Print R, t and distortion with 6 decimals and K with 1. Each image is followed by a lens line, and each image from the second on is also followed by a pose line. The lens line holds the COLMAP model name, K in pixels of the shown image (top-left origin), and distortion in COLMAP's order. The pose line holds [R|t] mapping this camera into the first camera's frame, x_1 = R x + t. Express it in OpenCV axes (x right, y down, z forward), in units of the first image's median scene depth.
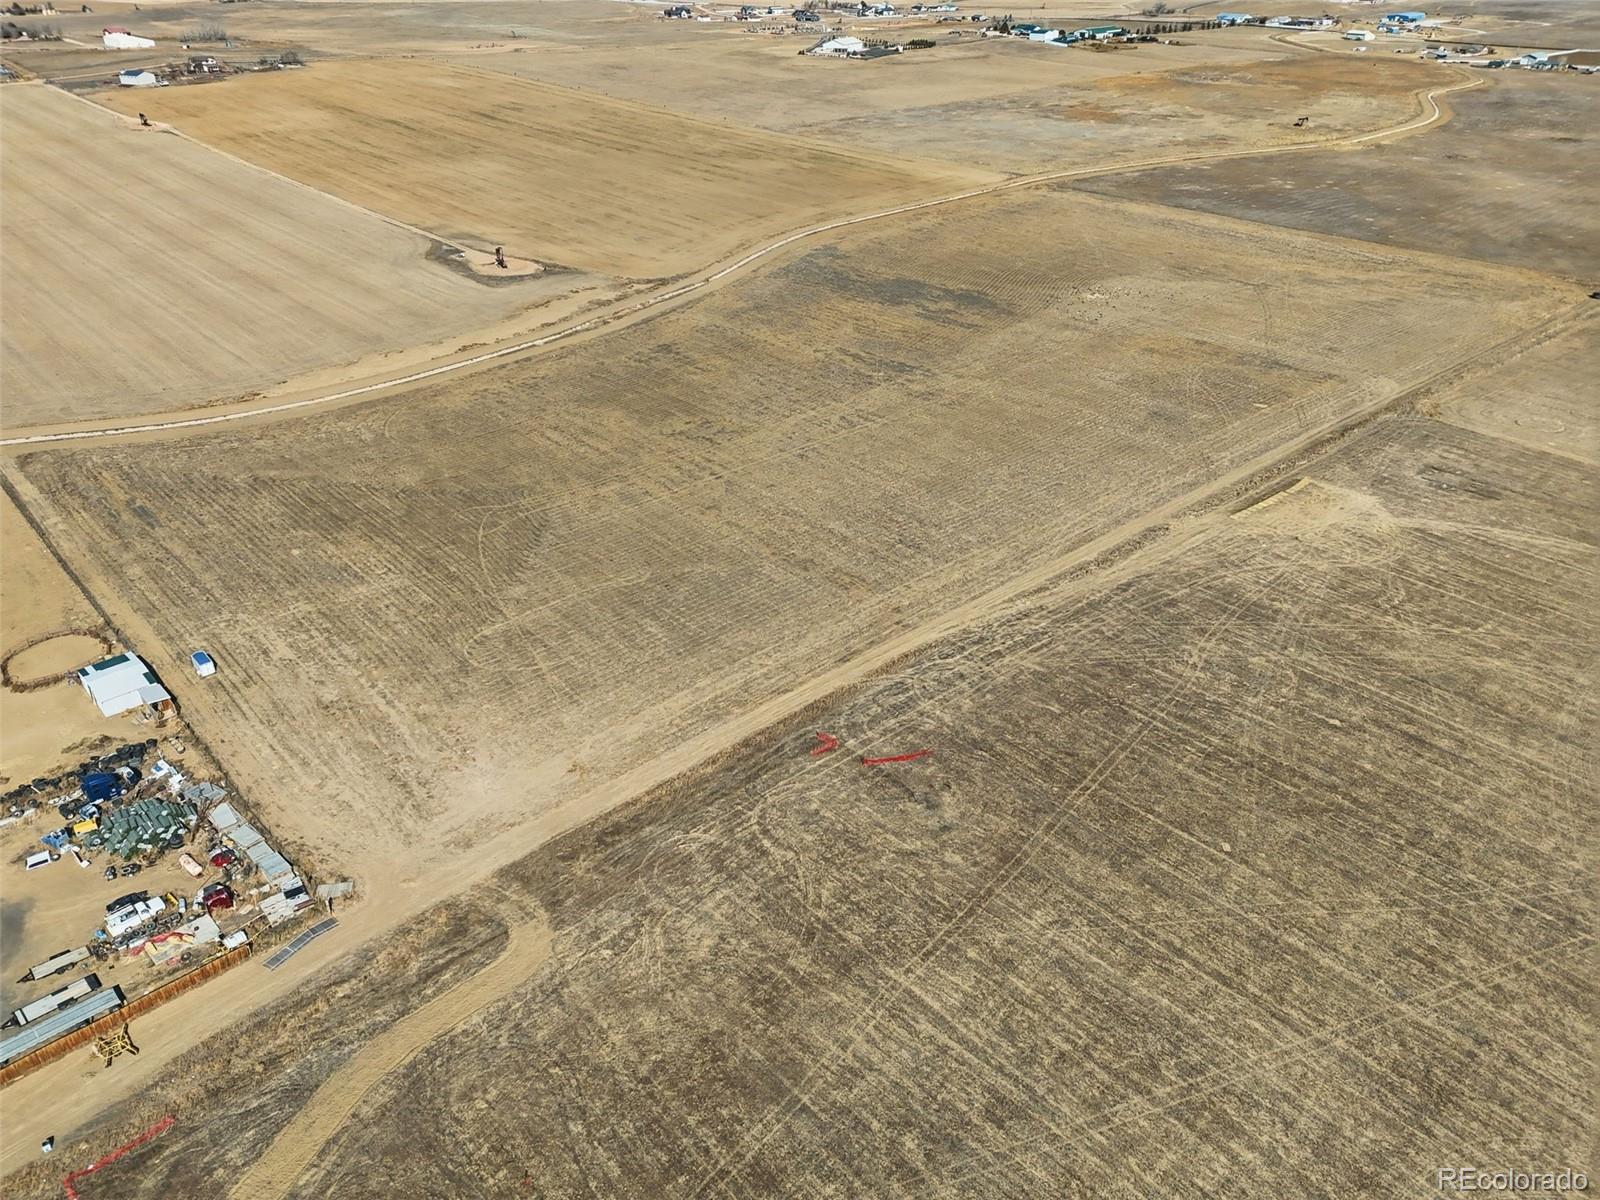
lens RADIAL K [[1163.4, 0, 803.3], [0, 1163.4, 602.9], [0, 0, 1]] dist [0.071140, -0.063476]
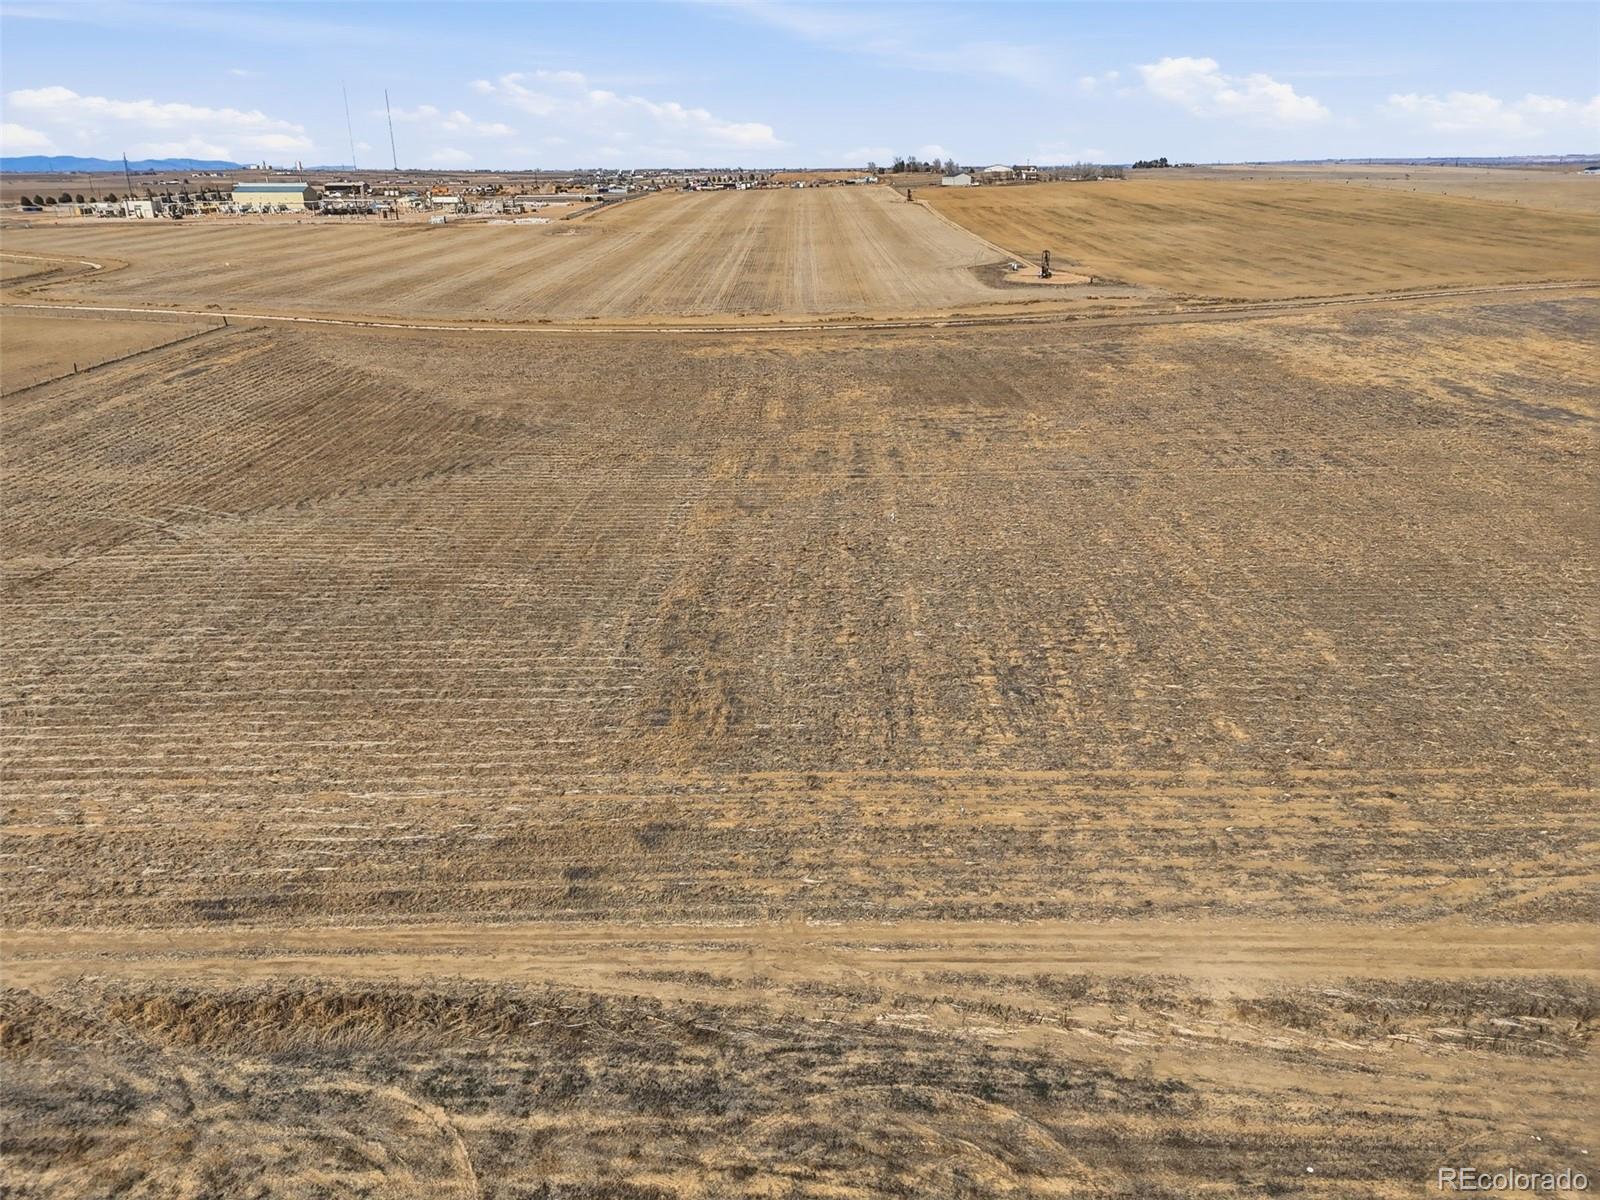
lens RADIAL K [[1163.4, 0, 803.3], [0, 1163.4, 602.9], [0, 0, 1]] dist [0.071140, -0.063476]
pose [[0.742679, 0.234201, -0.627357, 0.265774], [-0.328871, 0.943648, -0.037048, -0.045547], [0.583328, 0.233835, 0.777850, 0.809800]]
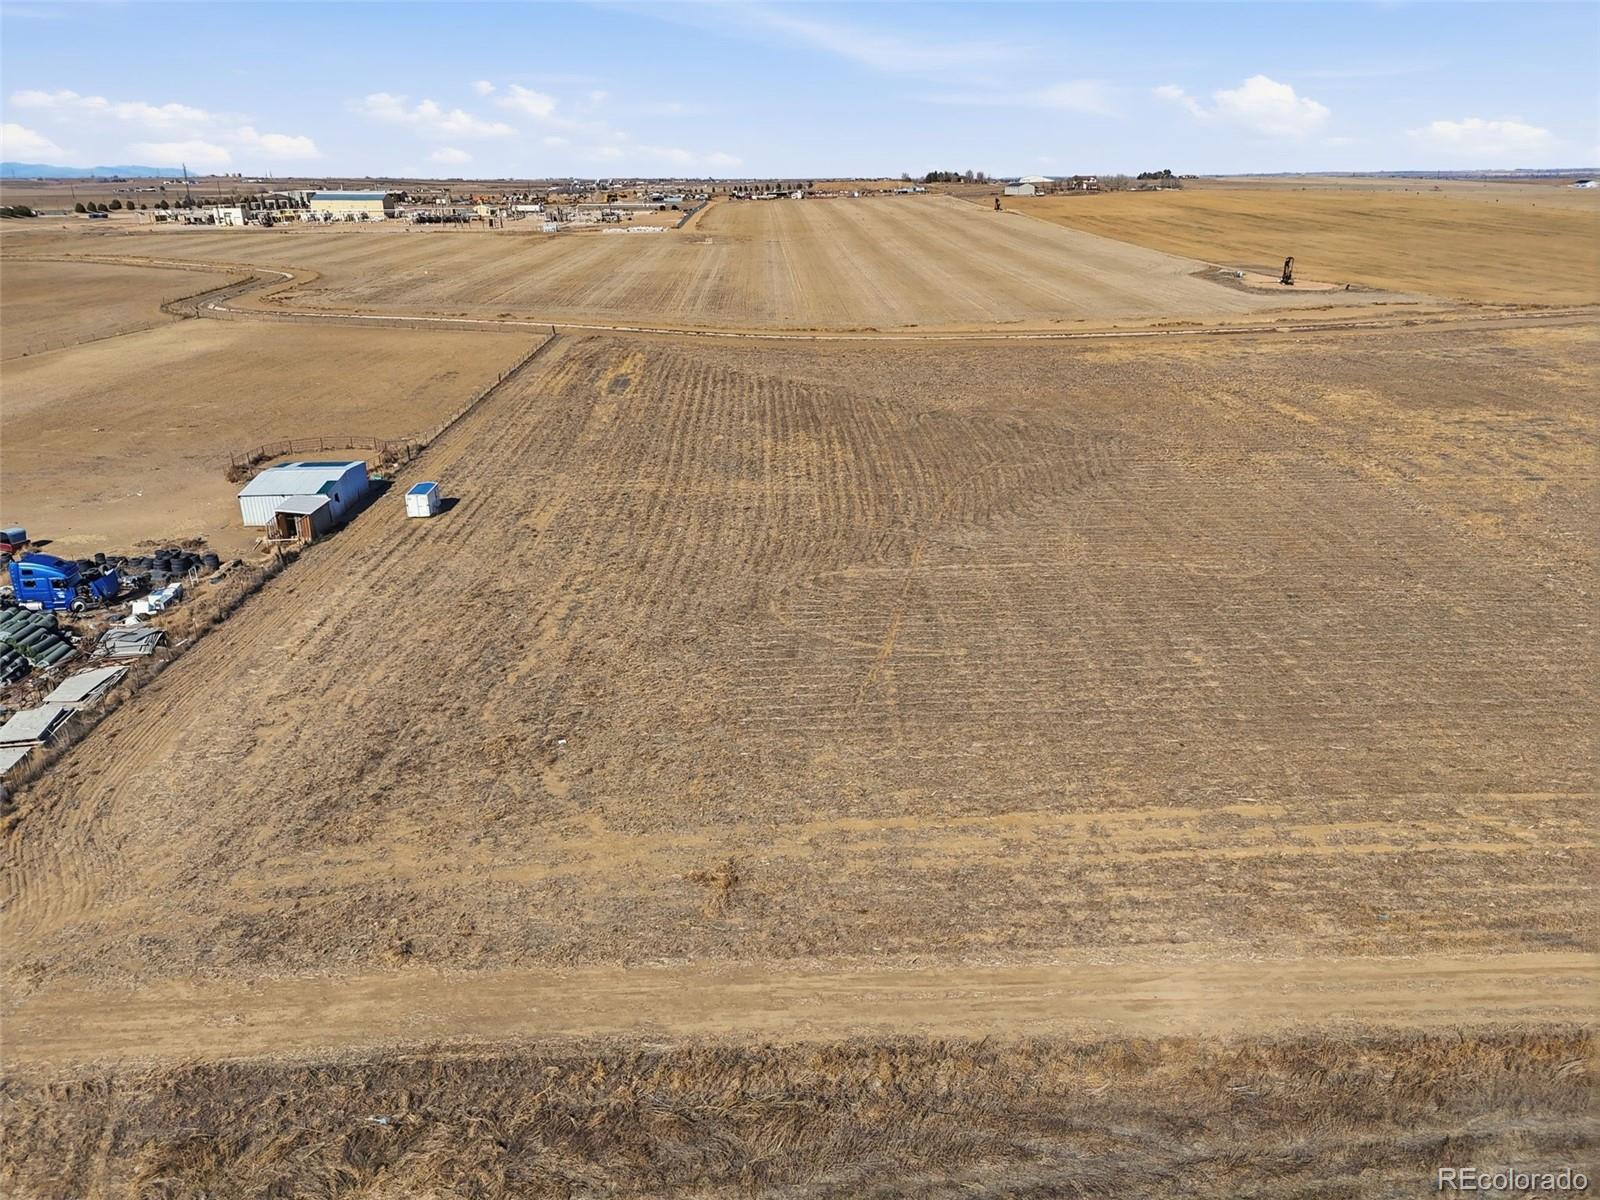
lens RADIAL K [[1163.4, 0, 803.3], [0, 1163.4, 602.9], [0, 0, 1]] dist [0.071140, -0.063476]
pose [[0.763023, 0.224545, -0.606115, -0.000252], [-0.321342, 0.945406, -0.054288, 0.067034], [0.560835, 0.236193, 0.793522, 0.617962]]
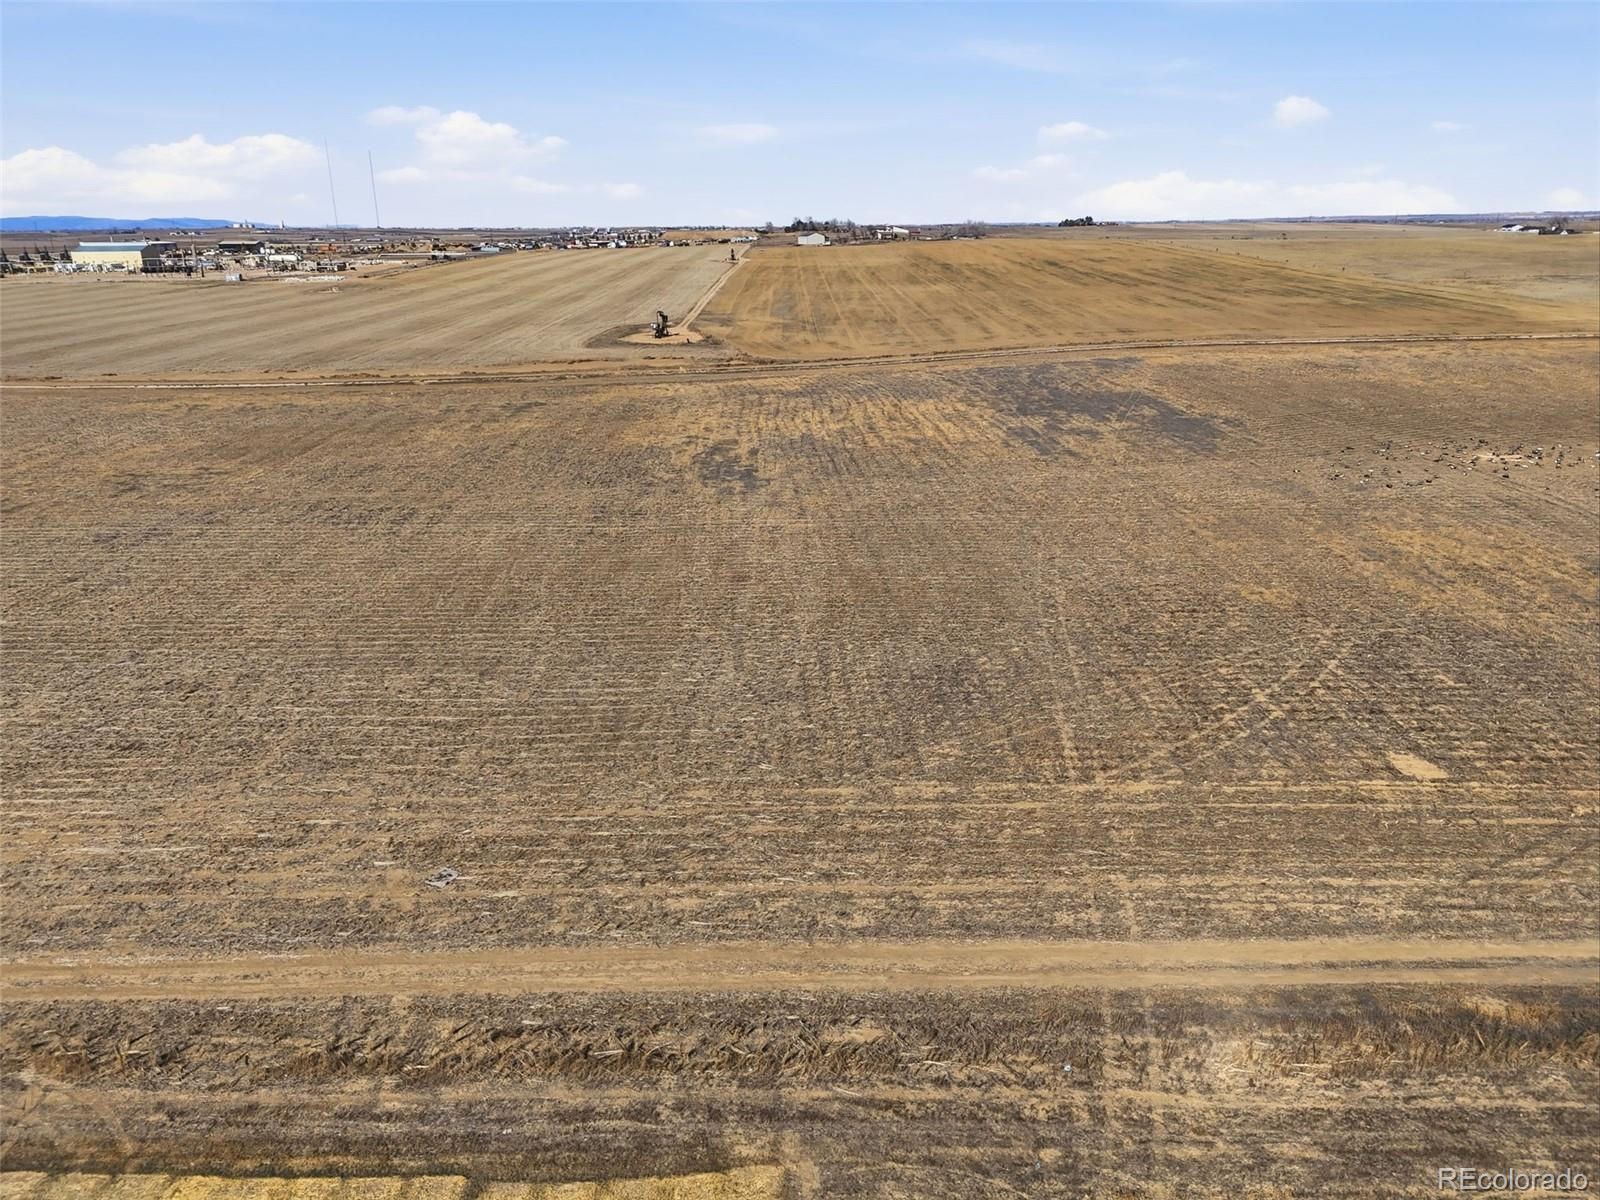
lens RADIAL K [[1163.4, 0, 803.3], [0, 1163.4, 602.9], [0, 0, 1]] dist [0.071140, -0.063476]
pose [[0.744441, 0.205222, -0.635368, 0.631470], [-0.326486, 0.941954, -0.078285, -0.203041], [0.582422, 0.265717, 0.768231, 1.074722]]
